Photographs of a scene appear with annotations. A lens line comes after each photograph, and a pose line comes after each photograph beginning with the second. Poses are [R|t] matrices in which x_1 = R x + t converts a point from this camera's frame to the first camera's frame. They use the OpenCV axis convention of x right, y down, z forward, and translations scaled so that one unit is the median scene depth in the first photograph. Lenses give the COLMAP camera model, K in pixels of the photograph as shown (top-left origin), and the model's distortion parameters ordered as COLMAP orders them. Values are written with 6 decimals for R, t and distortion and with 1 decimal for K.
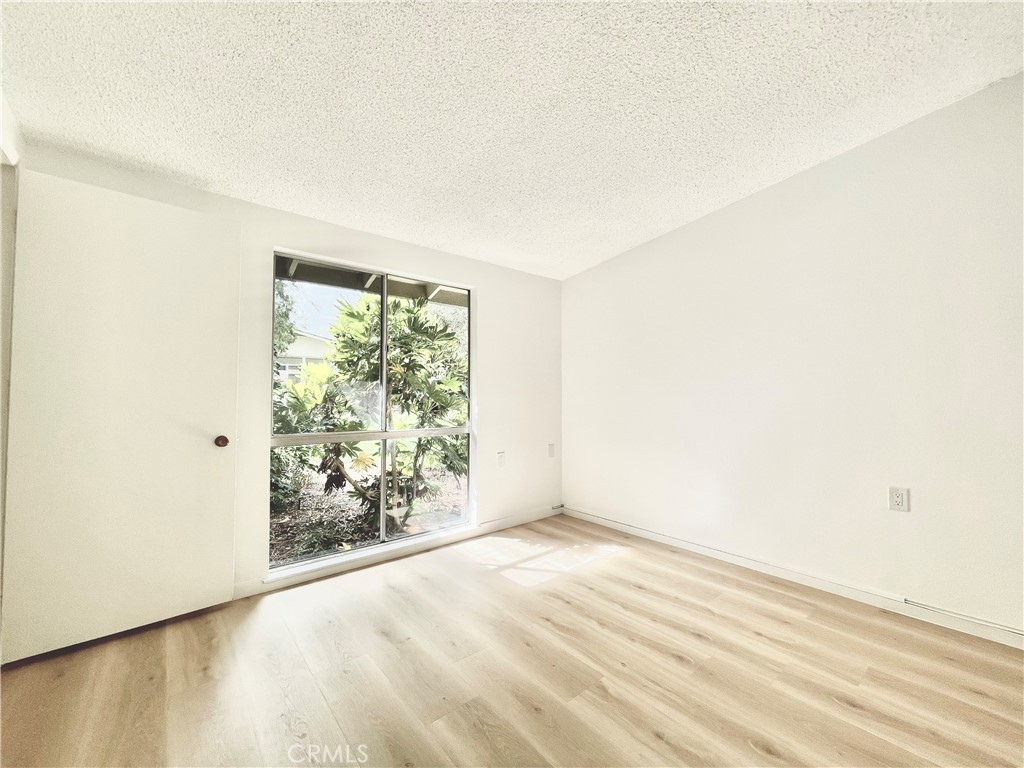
lens RADIAL K [[414.1, 0, 516.2], [0, 414.1, 384.0], [0, 0, 1]] dist [0.001236, 0.000304]
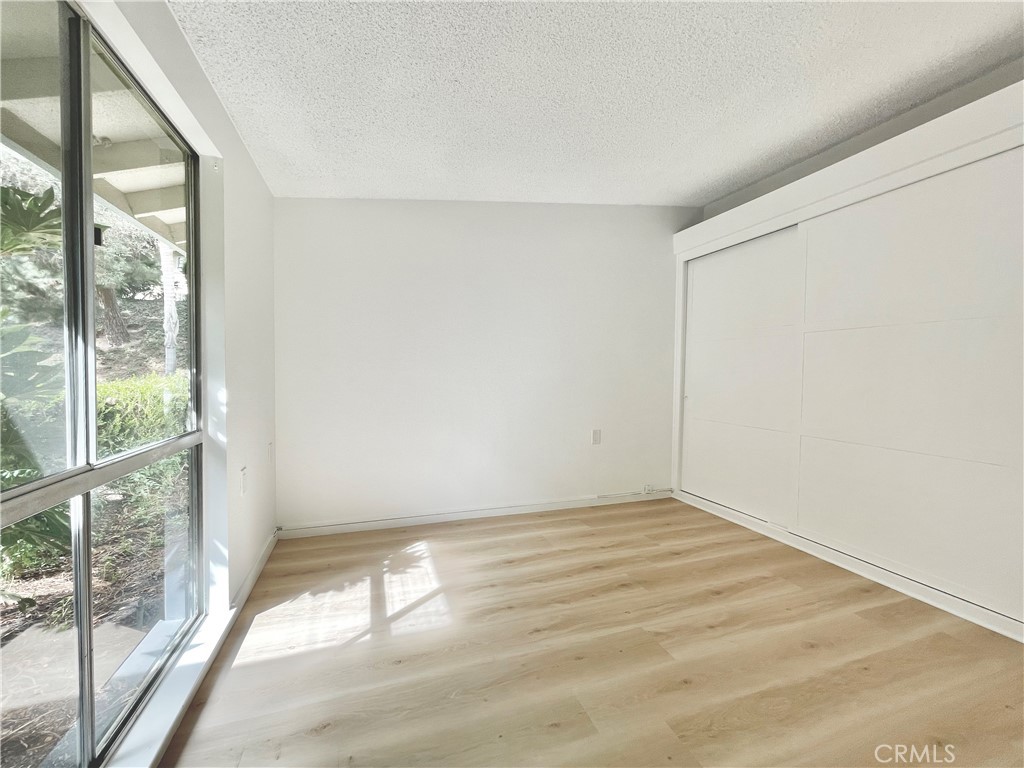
lens RADIAL K [[413.1, 0, 520.2], [0, 413.1, 387.2], [0, 0, 1]] dist [-0.009293, 0.000067]
pose [[0.361951, -0.031694, 0.931658, -0.648942], [-0.038428, 0.998065, 0.048882, 0.014542], [-0.931405, -0.053494, 0.360033, 0.668059]]
